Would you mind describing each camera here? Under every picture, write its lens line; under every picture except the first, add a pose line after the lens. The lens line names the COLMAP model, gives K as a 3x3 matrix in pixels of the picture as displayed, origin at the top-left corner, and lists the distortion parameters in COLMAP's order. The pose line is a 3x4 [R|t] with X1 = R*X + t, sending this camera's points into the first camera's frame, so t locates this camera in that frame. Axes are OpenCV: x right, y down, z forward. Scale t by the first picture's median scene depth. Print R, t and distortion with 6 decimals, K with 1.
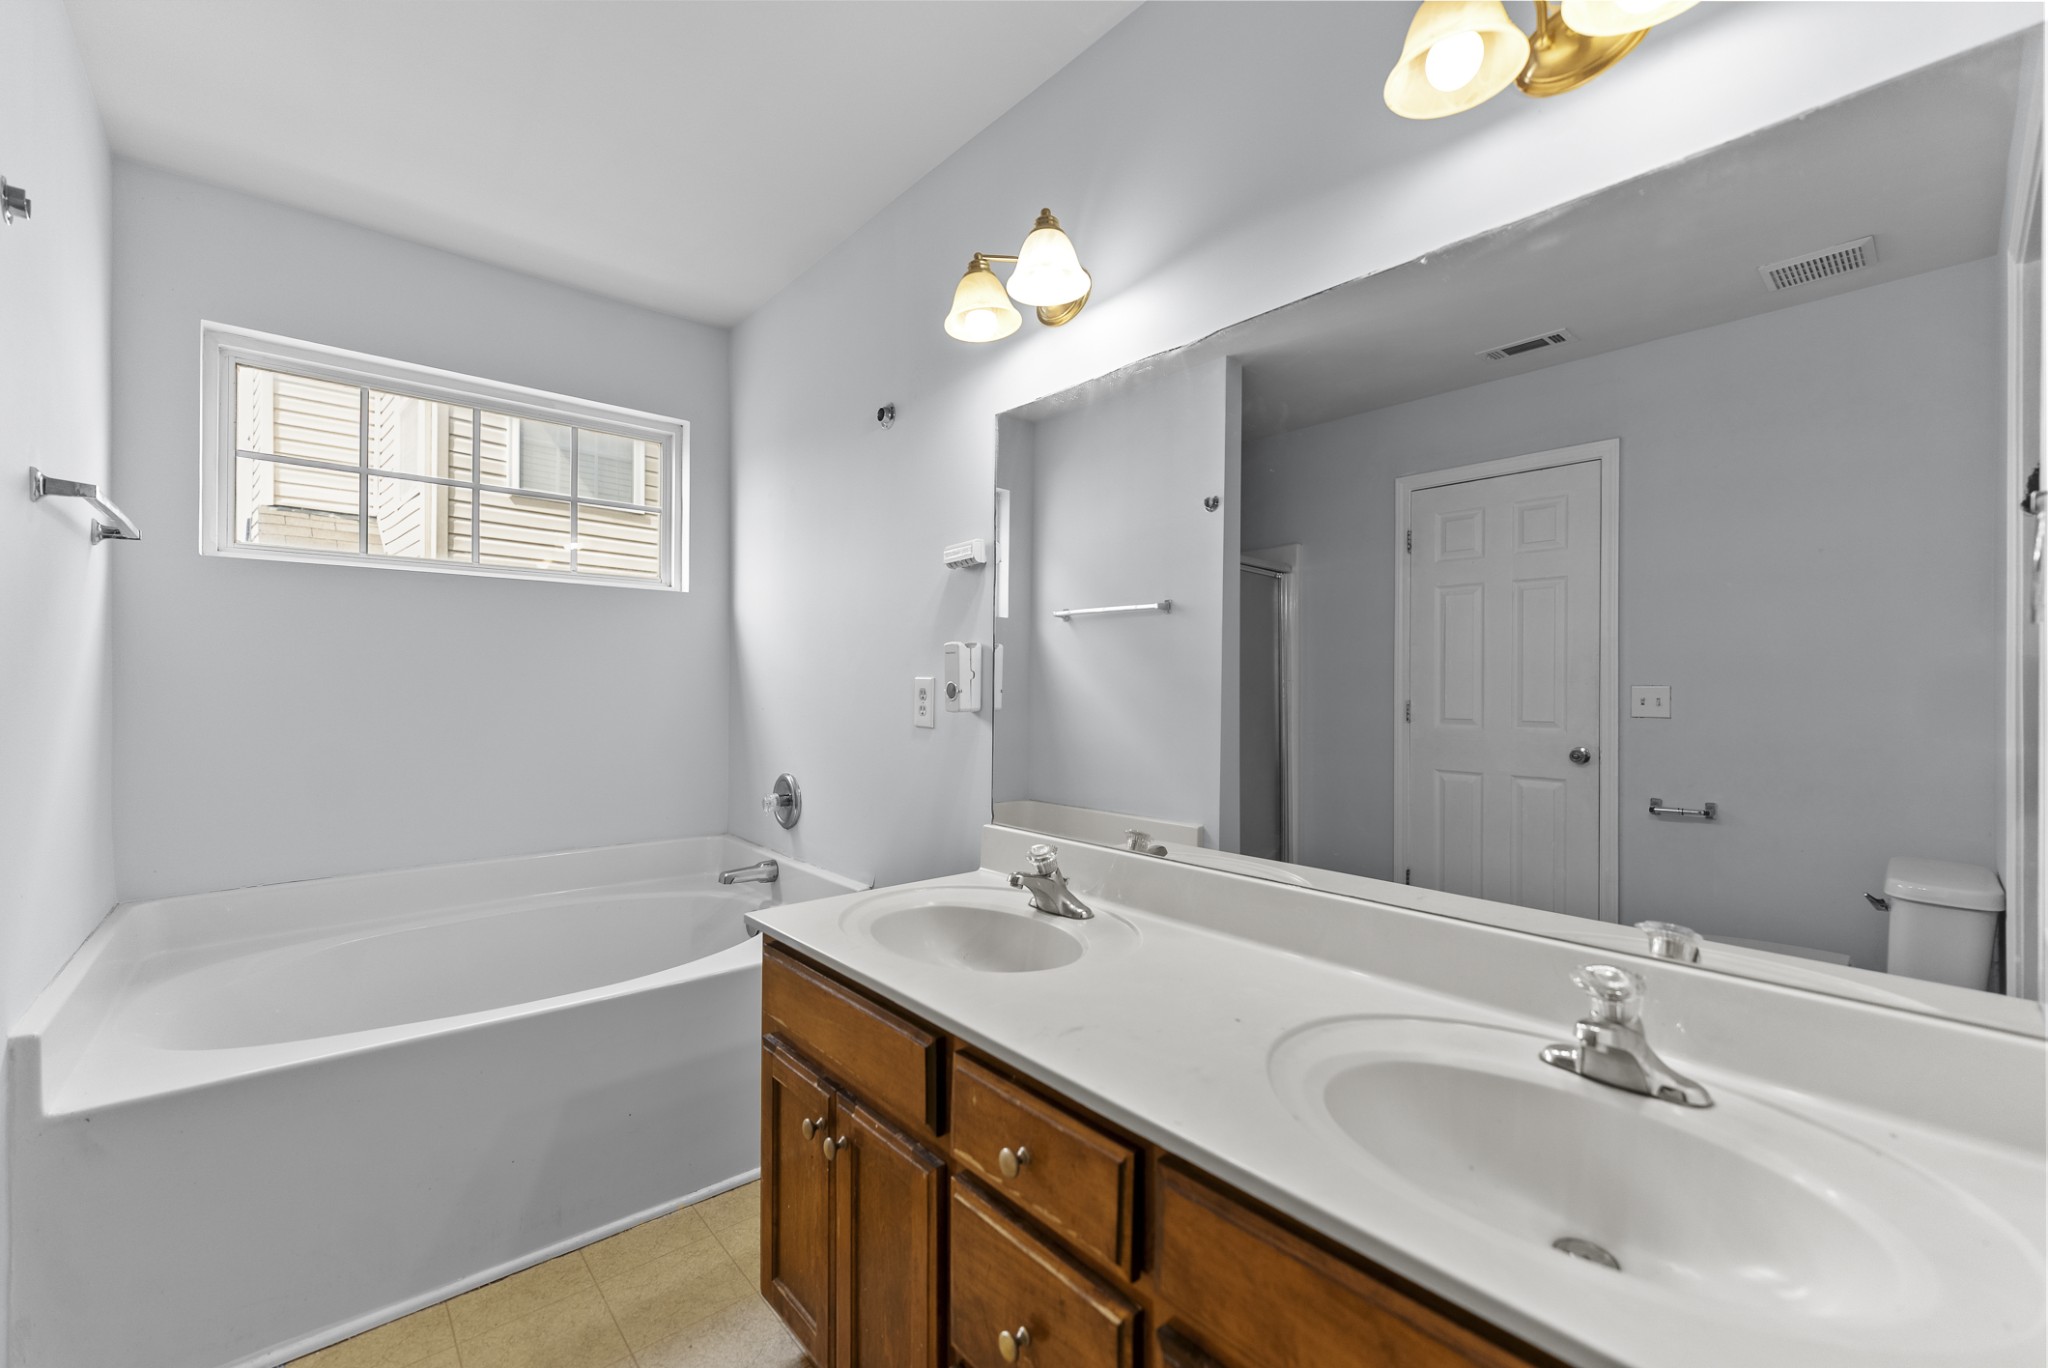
lens RADIAL K [[836.5, 0, 1040.0], [0, 836.5, 679.1], [0, 0, 1]] dist [-0.000612, -0.000055]
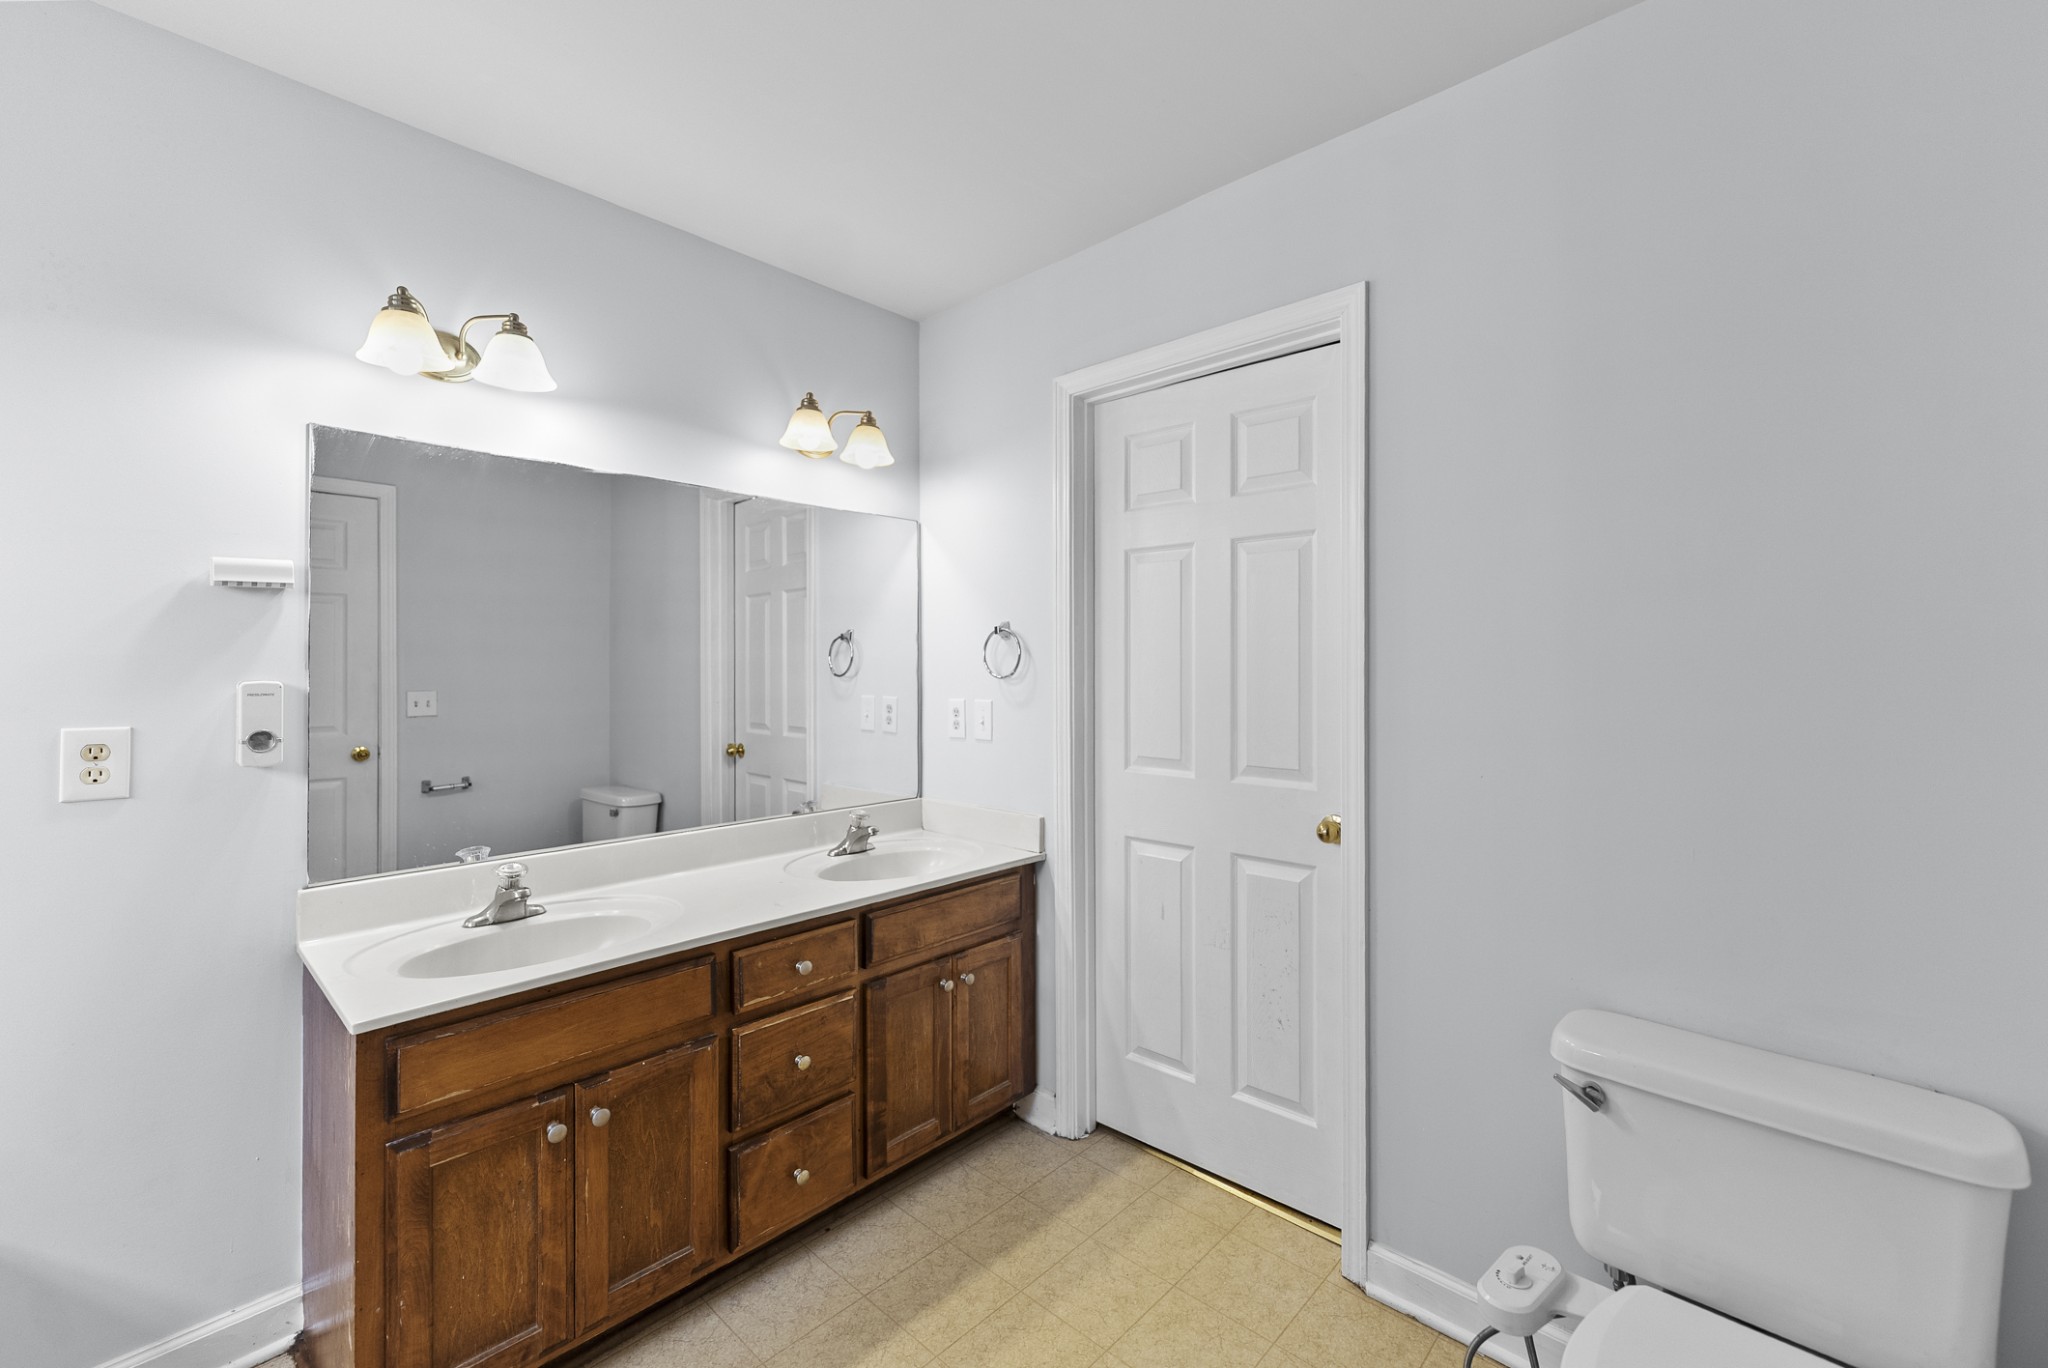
lens RADIAL K [[836.5, 0, 1039.0], [0, 836.5, 662.7], [0, 0, 1]] dist [-0.000612, -0.000055]
pose [[-0.097583, -0.003093, 0.995223, -1.065200], [-0.003644, 0.999990, 0.002751, -0.072658], [-0.995221, -0.003358, -0.097594, 0.343586]]
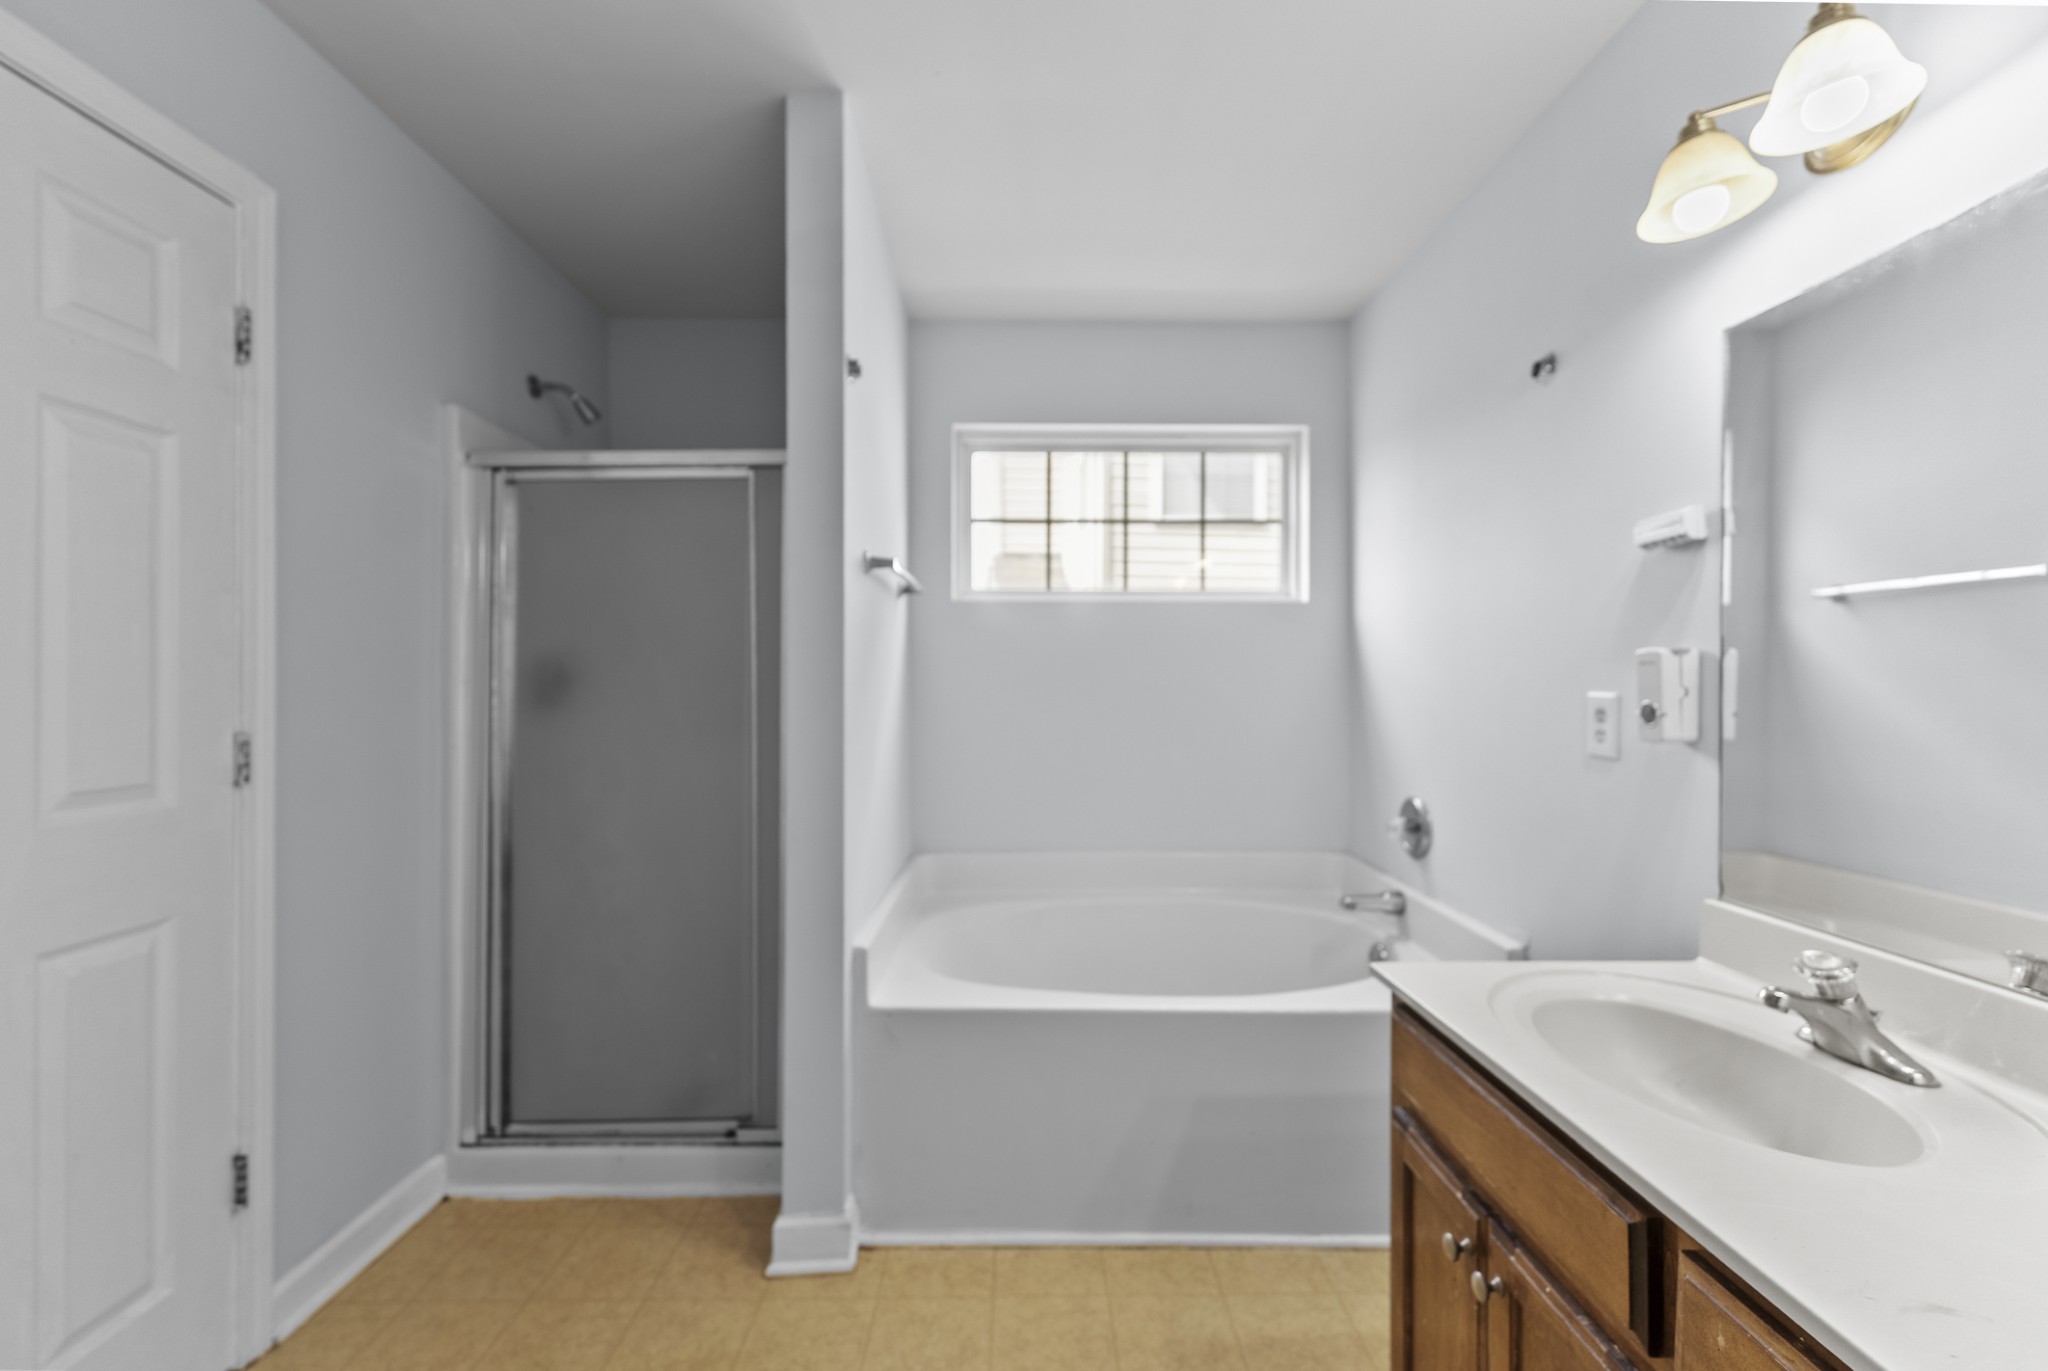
lens RADIAL K [[836.5, 0, 1021.8], [0, 836.5, 682.2], [0, 0, 1]] dist [-0.000612, -0.000055]
pose [[0.747397, -0.001080, -0.664377, -0.029626], [0.005438, 0.999975, 0.004492, -0.022442], [0.664356, -0.006970, 0.747384, 0.068144]]
